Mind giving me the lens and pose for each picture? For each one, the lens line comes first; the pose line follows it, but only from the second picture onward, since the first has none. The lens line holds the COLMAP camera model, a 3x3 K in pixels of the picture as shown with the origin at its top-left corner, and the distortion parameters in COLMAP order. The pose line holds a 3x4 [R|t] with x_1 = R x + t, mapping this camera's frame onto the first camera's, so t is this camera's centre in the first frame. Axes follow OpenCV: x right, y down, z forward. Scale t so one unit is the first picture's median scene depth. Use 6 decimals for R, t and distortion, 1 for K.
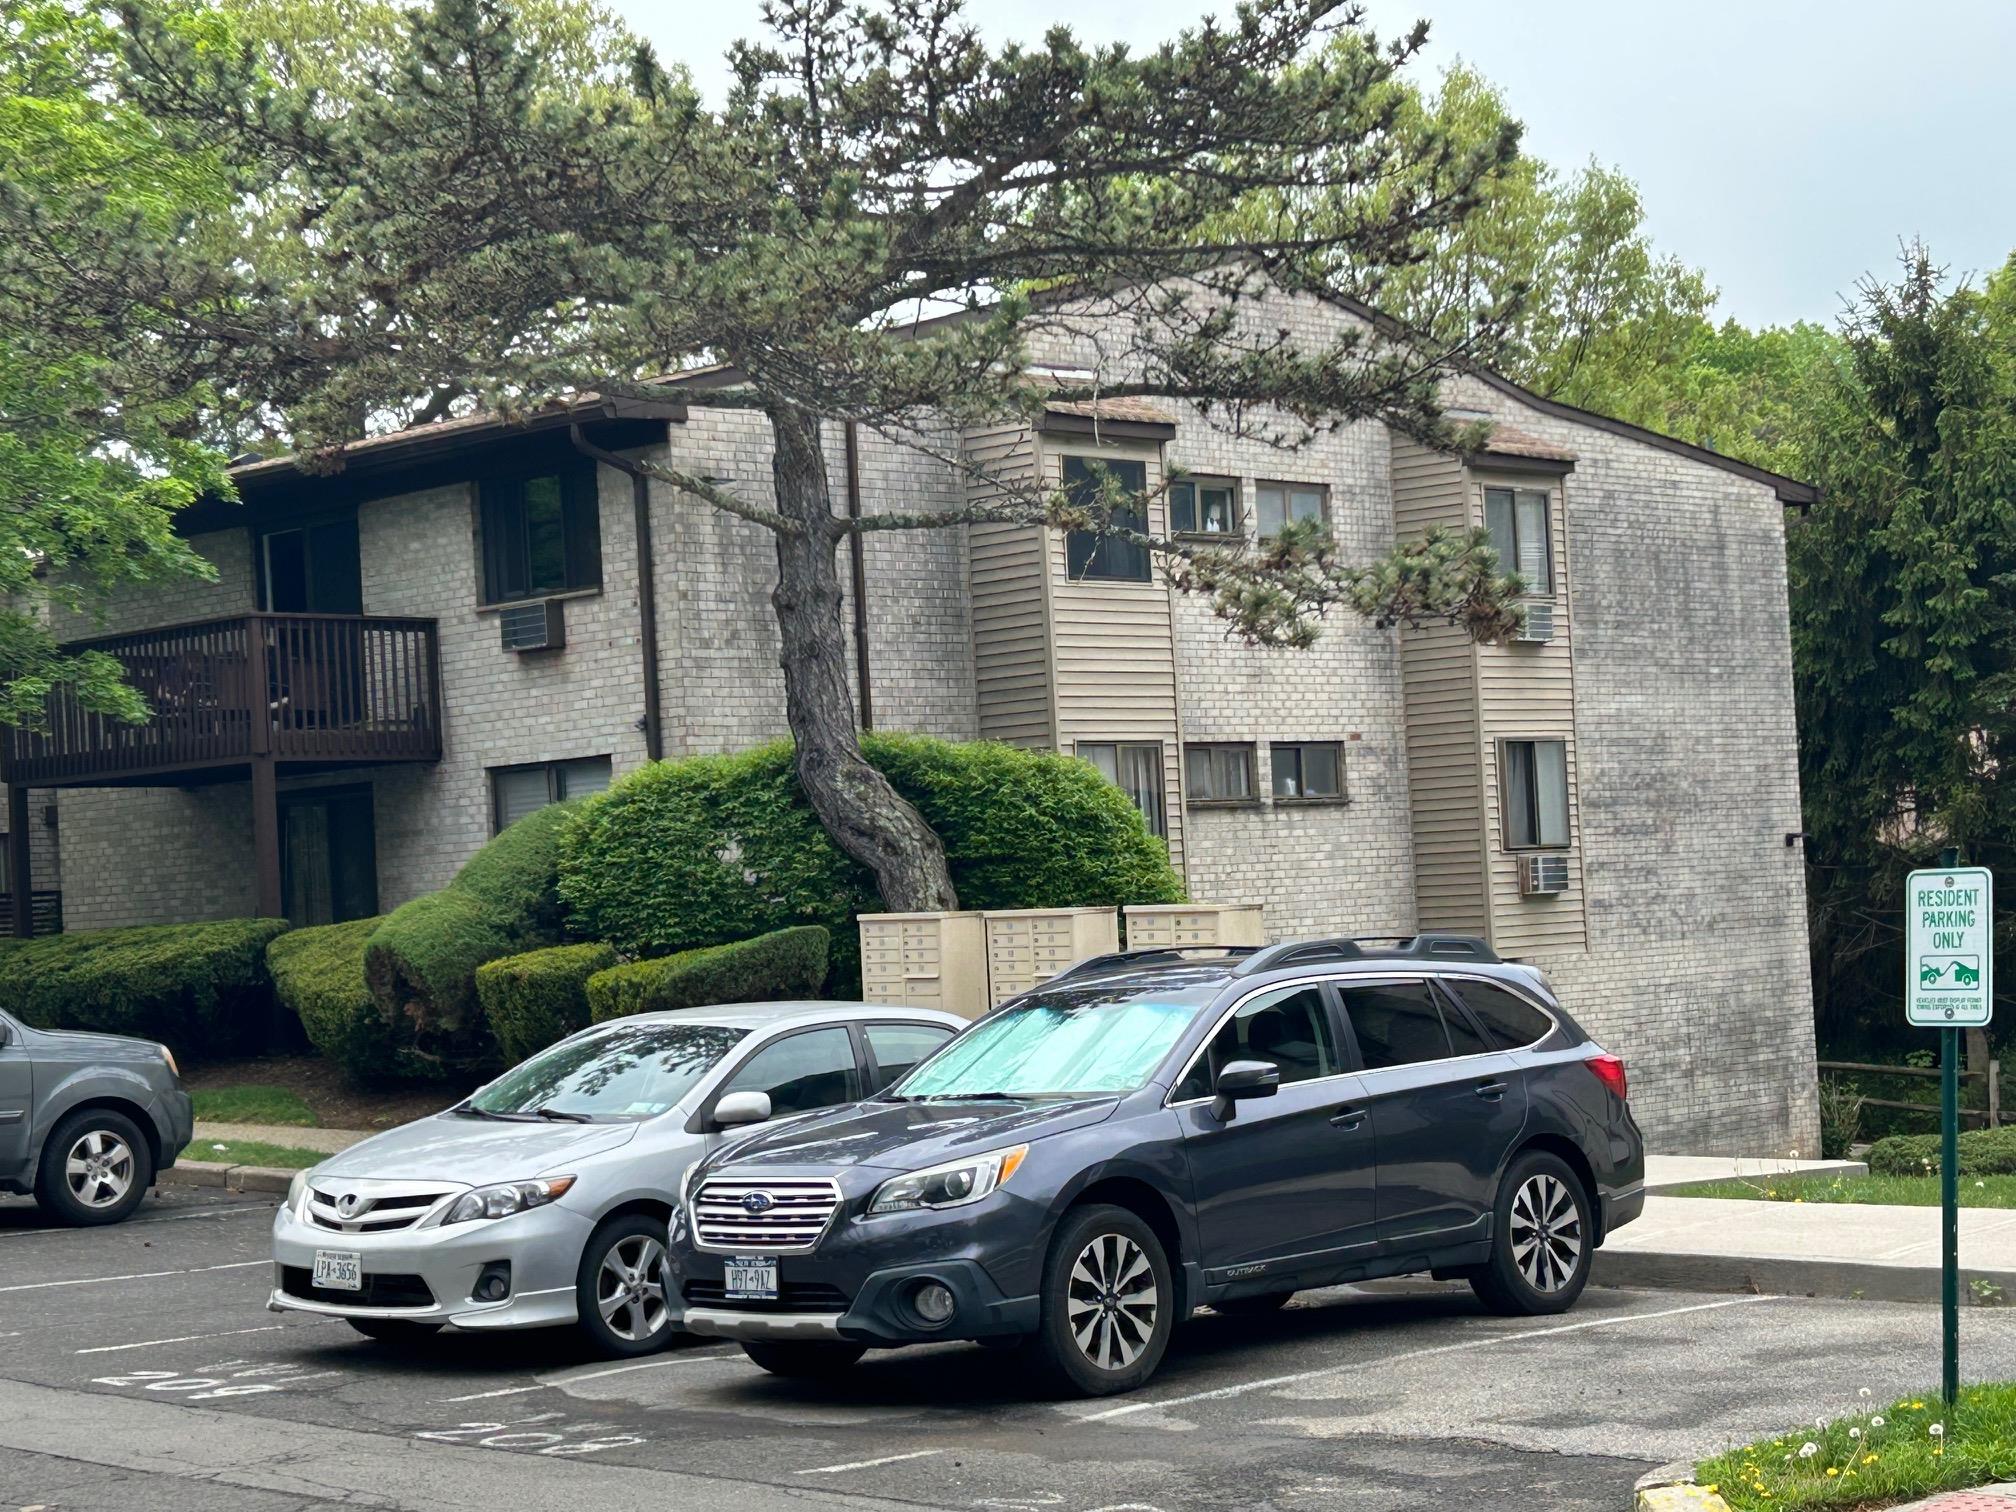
lens RADIAL K [[3865.0, 0, 1008.0], [0, 3865.0, 756.0], [0, 0, 1]] dist [0.041308, -0.055630]
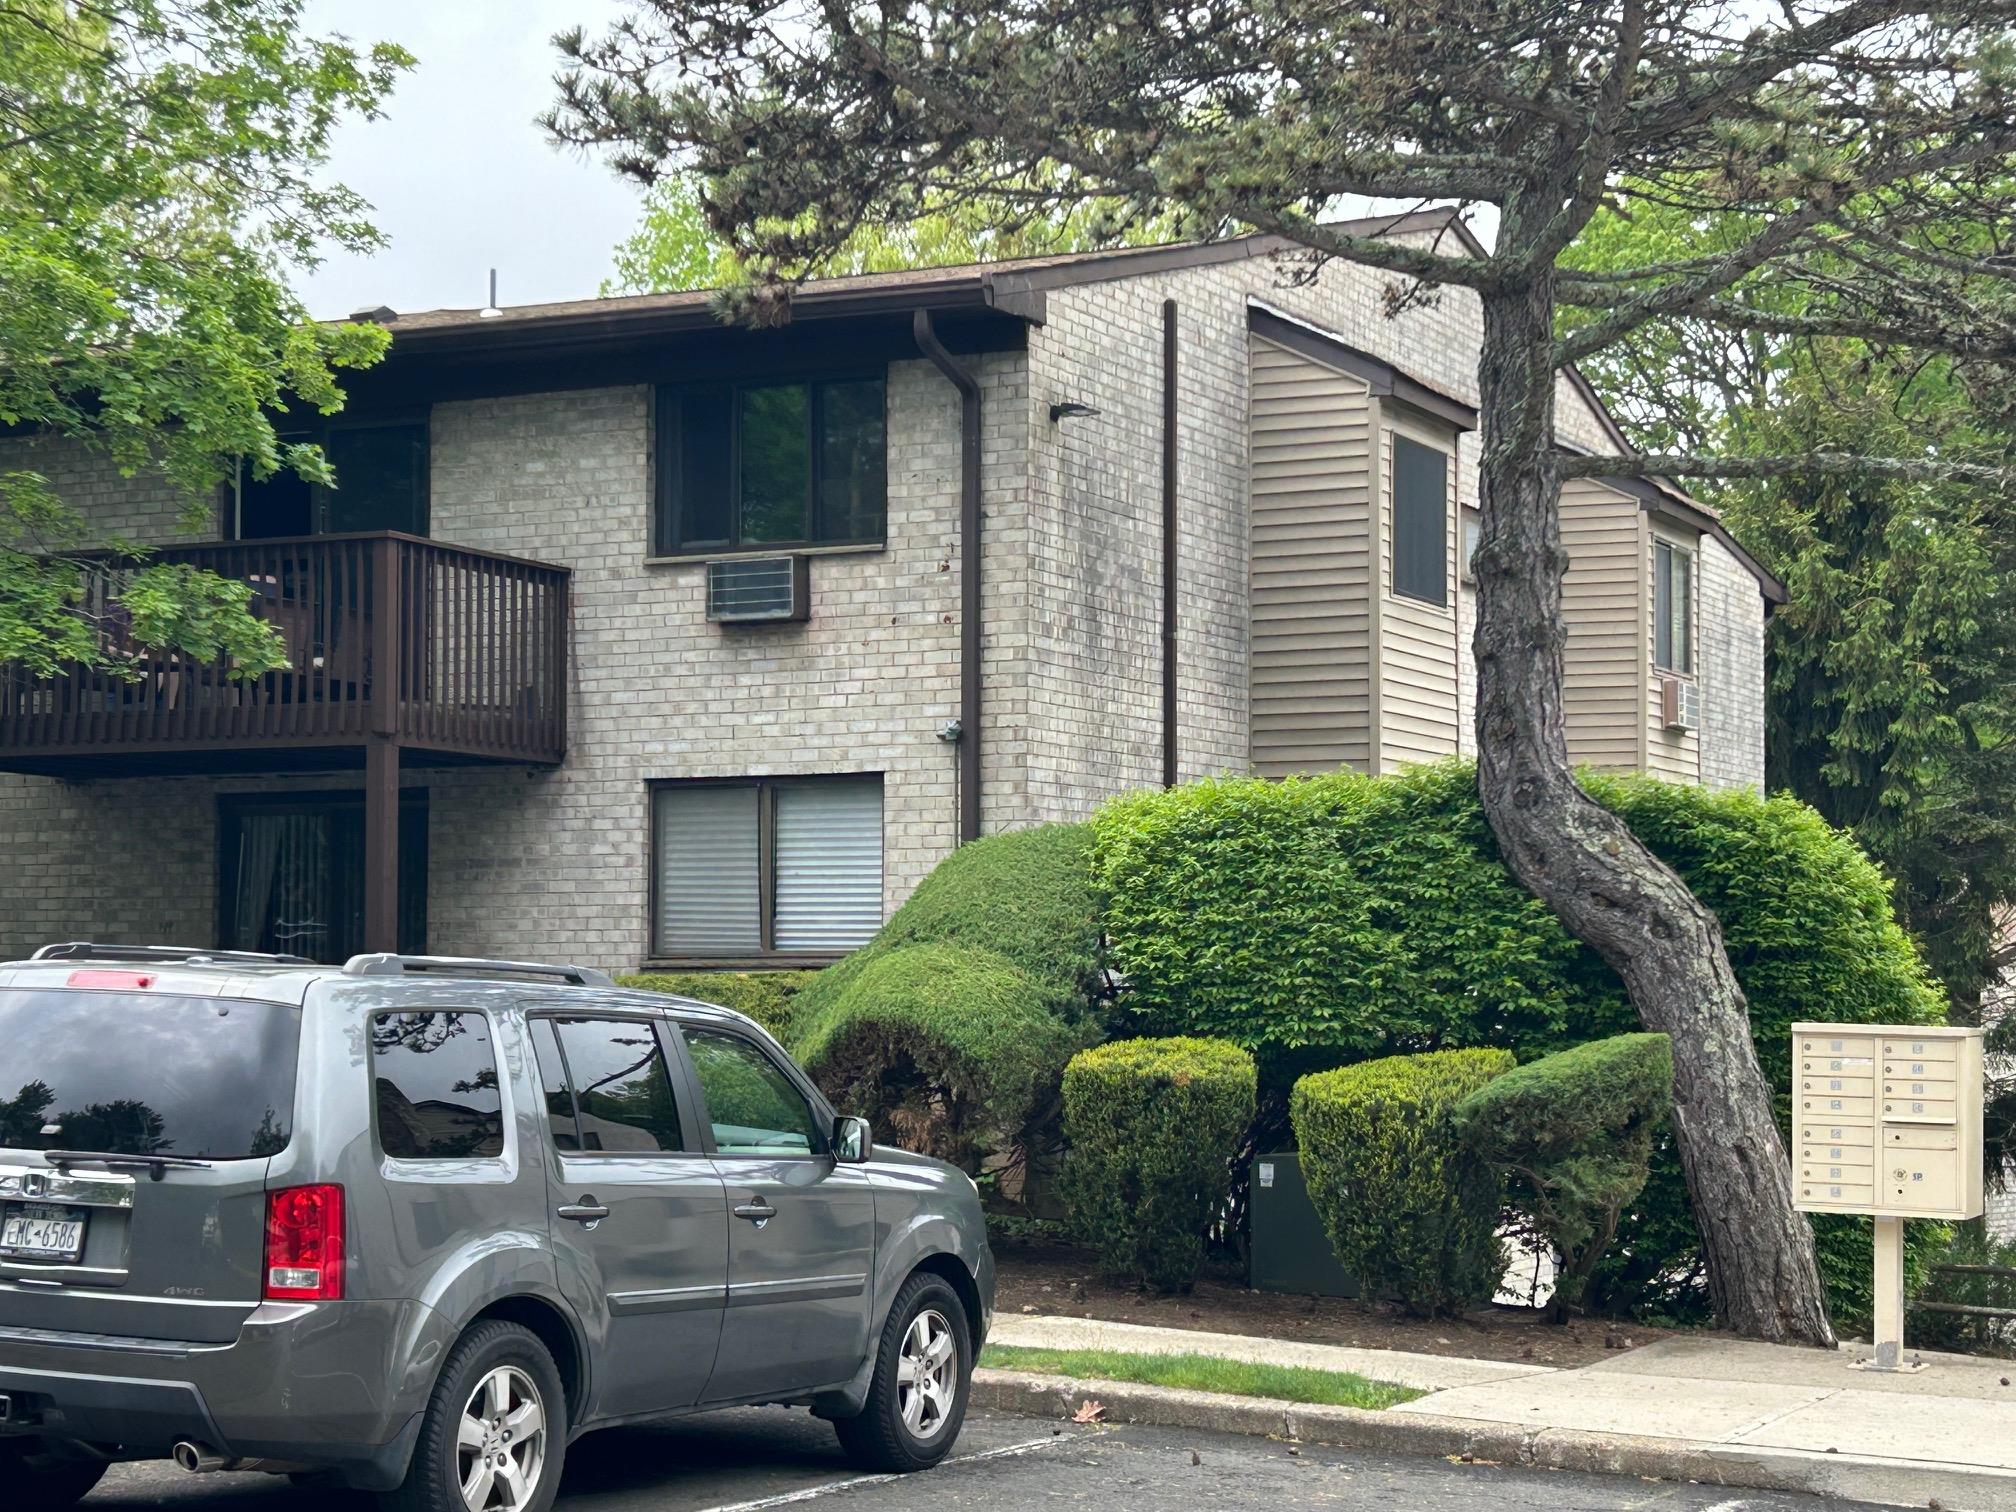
lens RADIAL K [[3865.0, 0, 1008.0], [0, 3865.0, 756.0], [0, 0, 1]] dist [0.041308, -0.055630]
pose [[0.958733, 0.078381, 0.273289, -0.283092], [-0.069793, 0.996718, -0.041021, 0.025049], [-0.275607, 0.020255, 0.961057, 0.299989]]
